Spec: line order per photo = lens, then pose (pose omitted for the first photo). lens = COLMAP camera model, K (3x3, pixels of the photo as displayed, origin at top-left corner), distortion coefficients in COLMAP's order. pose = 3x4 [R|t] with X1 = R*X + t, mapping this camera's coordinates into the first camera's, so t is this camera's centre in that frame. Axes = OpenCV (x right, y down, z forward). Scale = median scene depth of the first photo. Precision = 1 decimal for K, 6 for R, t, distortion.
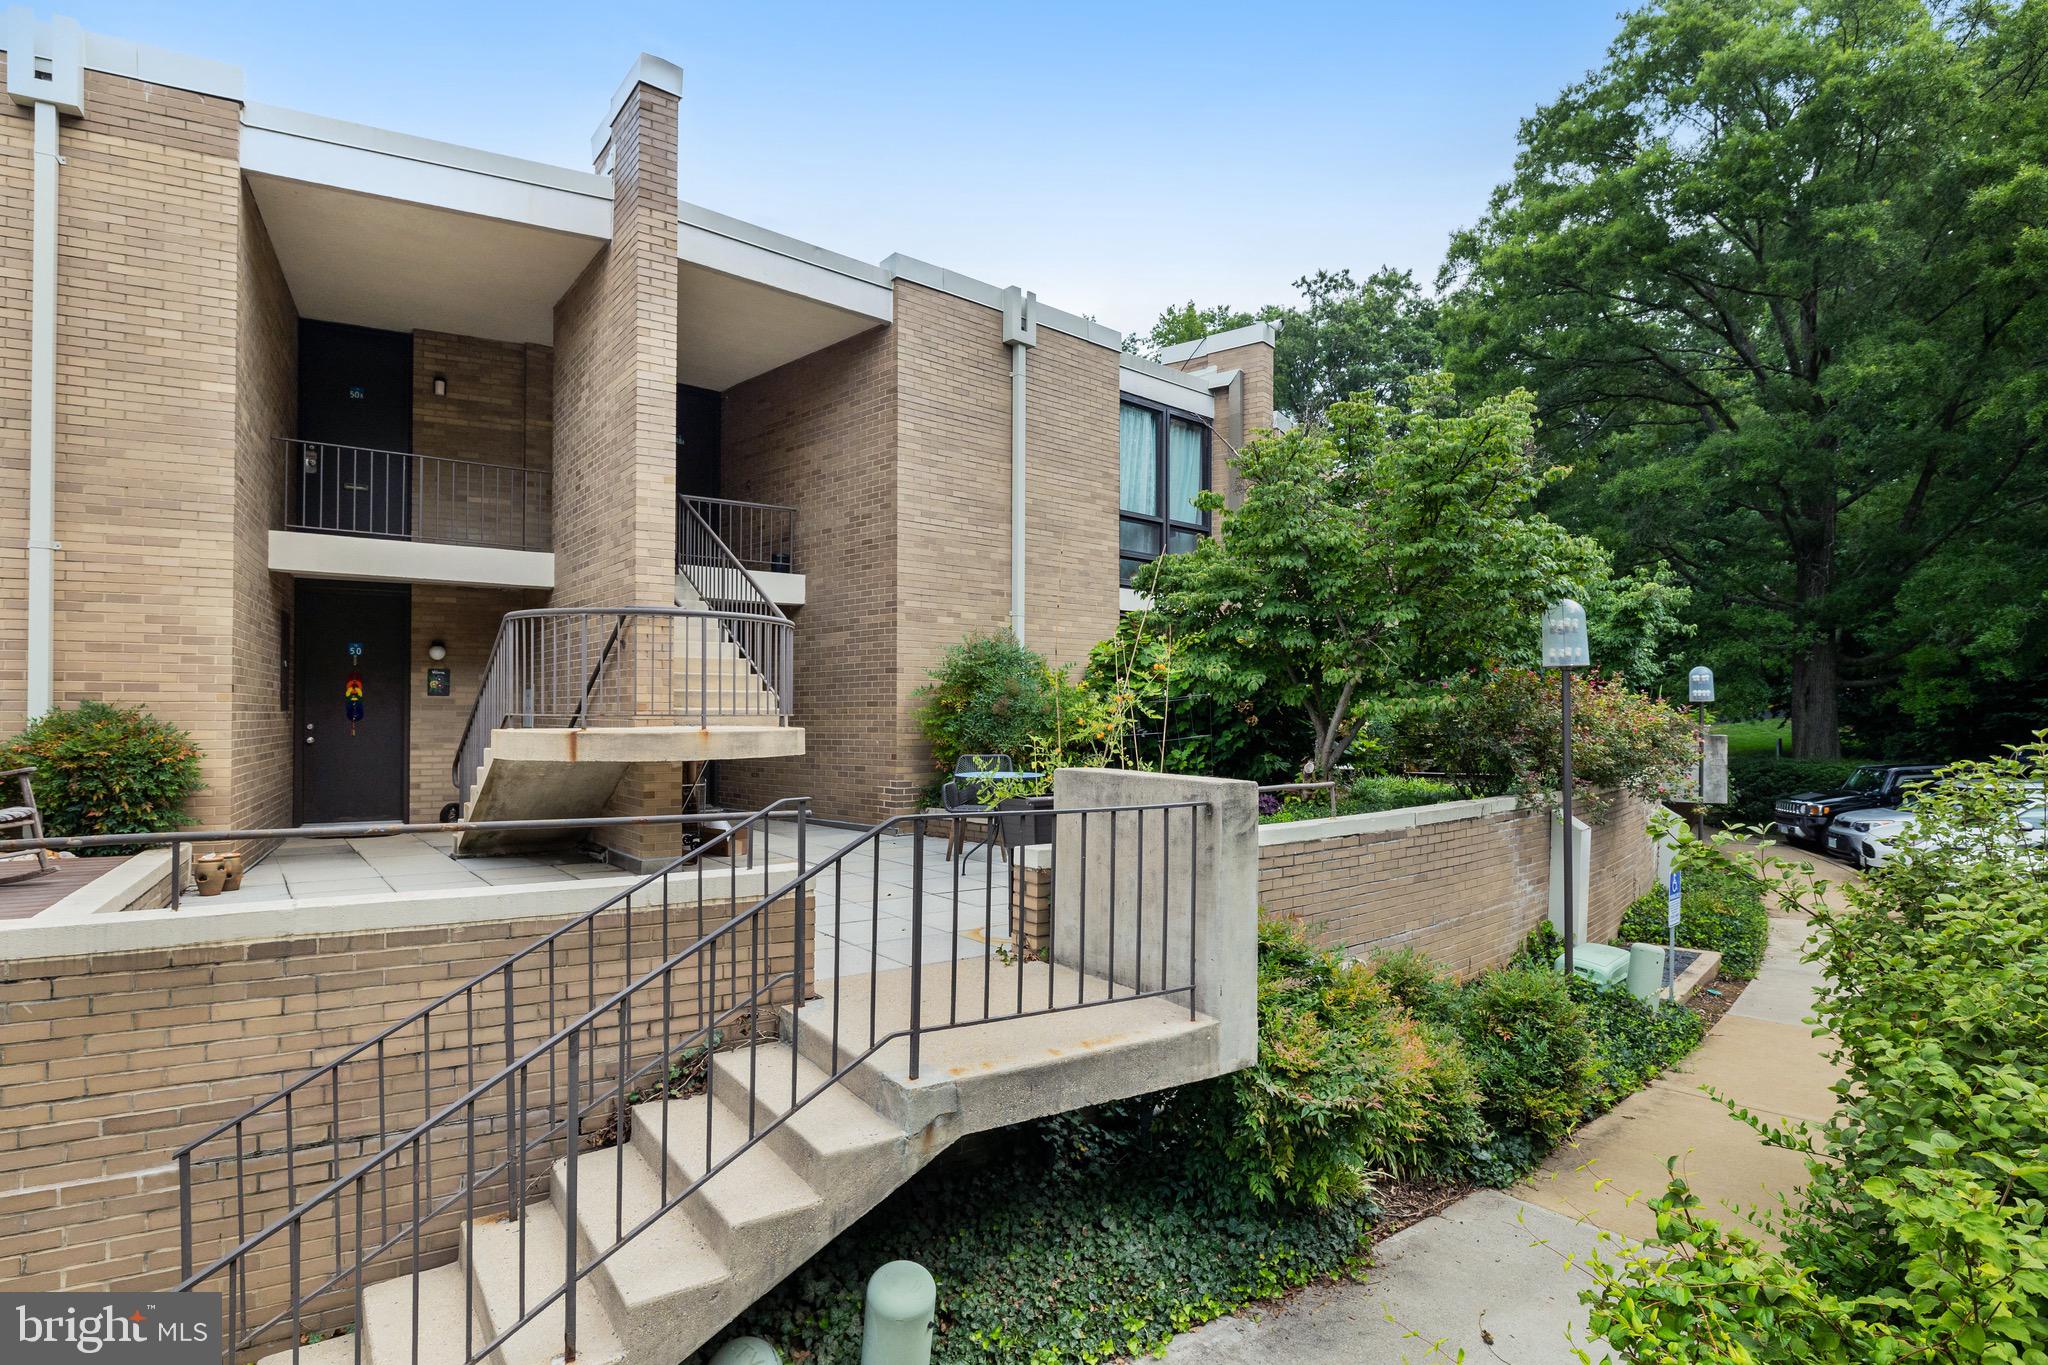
lens RADIAL K [[1223.5, 0, 993.5], [0, 1223.5, 732.9], [0, 0, 1]] dist [0.003586, -0.001782]
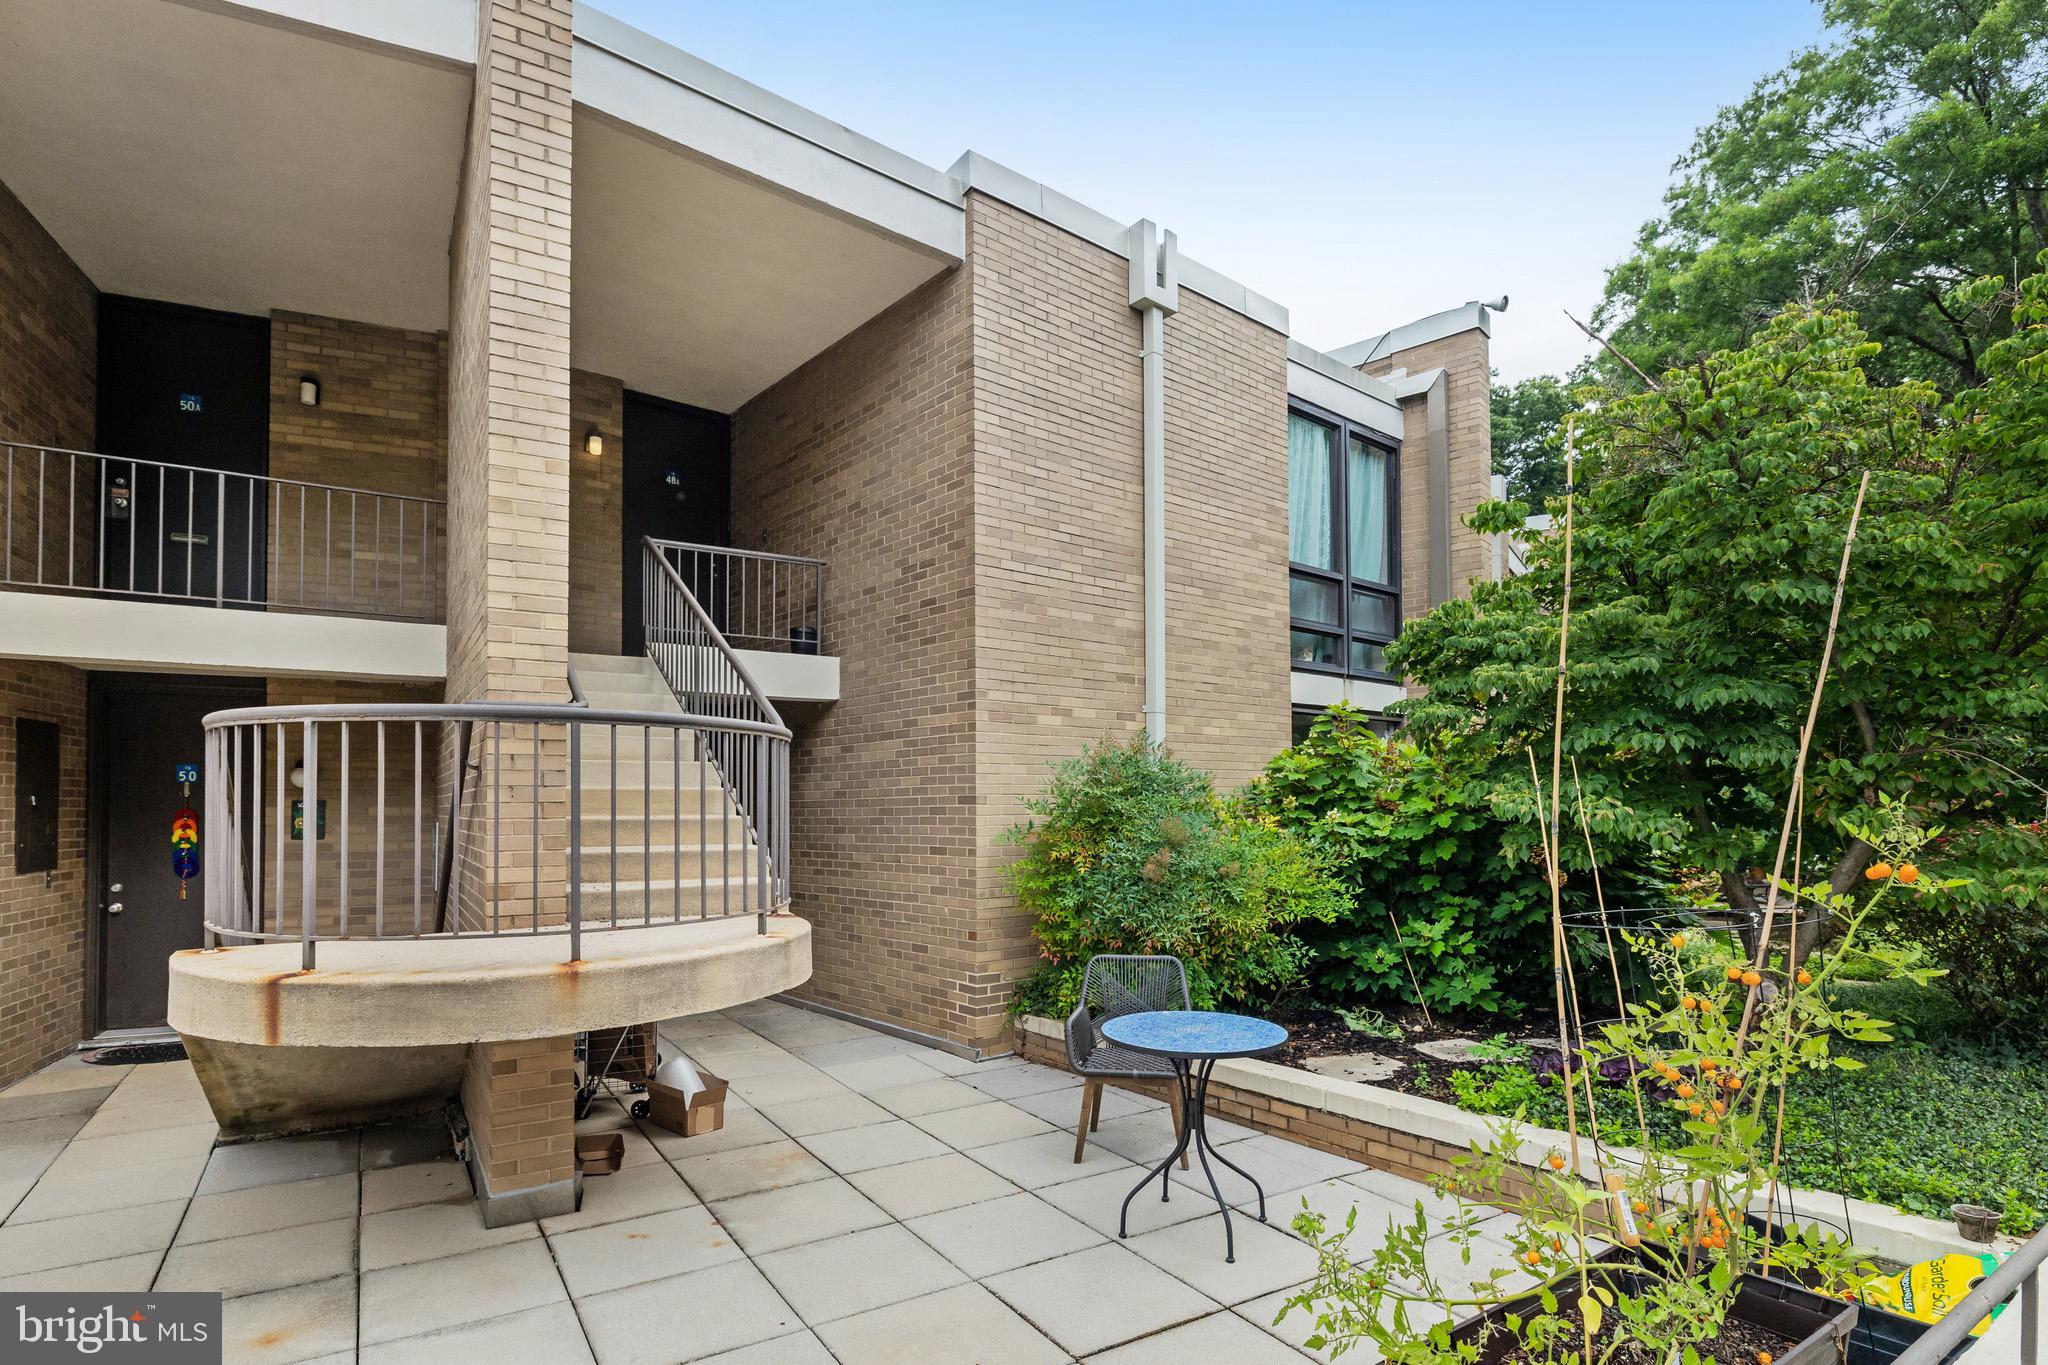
lens RADIAL K [[1103.6, 0, 1027.6], [0, 1103.6, 778.9], [0, 0, 1]] dist [-0.004542, -0.001523]
pose [[0.999743, -0.011225, -0.019683, -0.039458], [0.010486, 0.999252, -0.037217, -0.039248], [0.020086, 0.037001, 0.999113, 0.412899]]
